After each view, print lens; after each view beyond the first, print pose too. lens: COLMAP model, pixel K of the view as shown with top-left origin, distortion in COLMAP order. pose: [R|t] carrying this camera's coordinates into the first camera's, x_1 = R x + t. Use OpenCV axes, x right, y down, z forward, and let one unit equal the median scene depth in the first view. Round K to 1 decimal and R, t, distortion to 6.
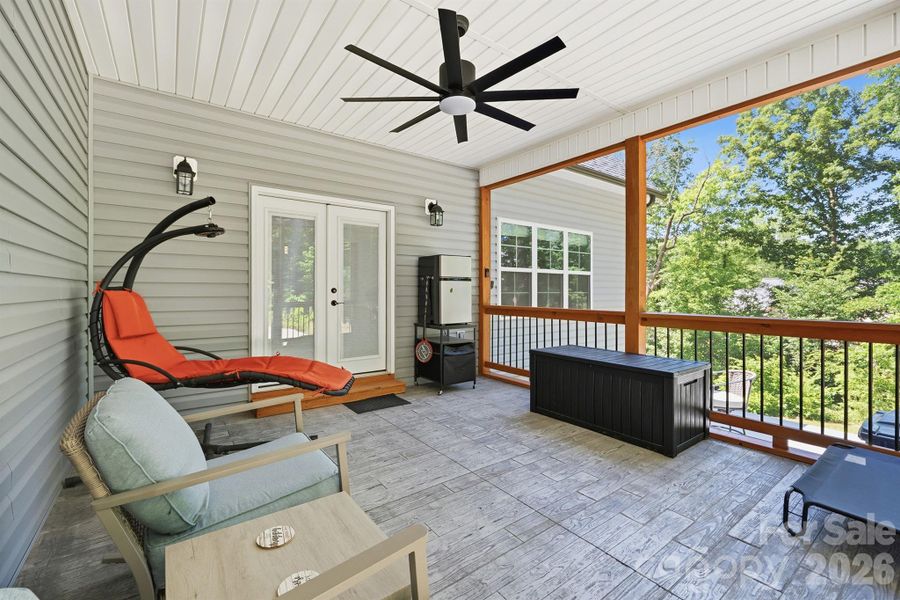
lens RADIAL K [[381.0, 0, 449.6], [0, 381.0, 295.3], [0, 0, 1]] dist [-0.007768, -0.000370]
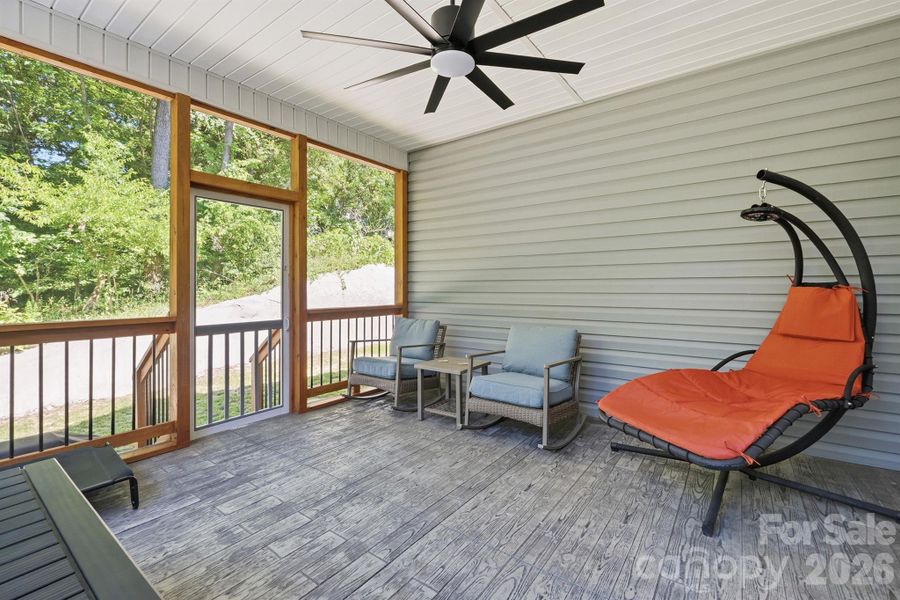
lens RADIAL K [[391.8, 0, 452.2], [0, 391.8, 295.9], [0, 0, 1]] dist [-0.004455, -0.000255]
pose [[-0.952268, 0.008117, -0.305155, 0.287828], [-0.001075, 0.999551, 0.029942, -0.020244], [0.305261, 0.028841, -0.951832, 1.851026]]
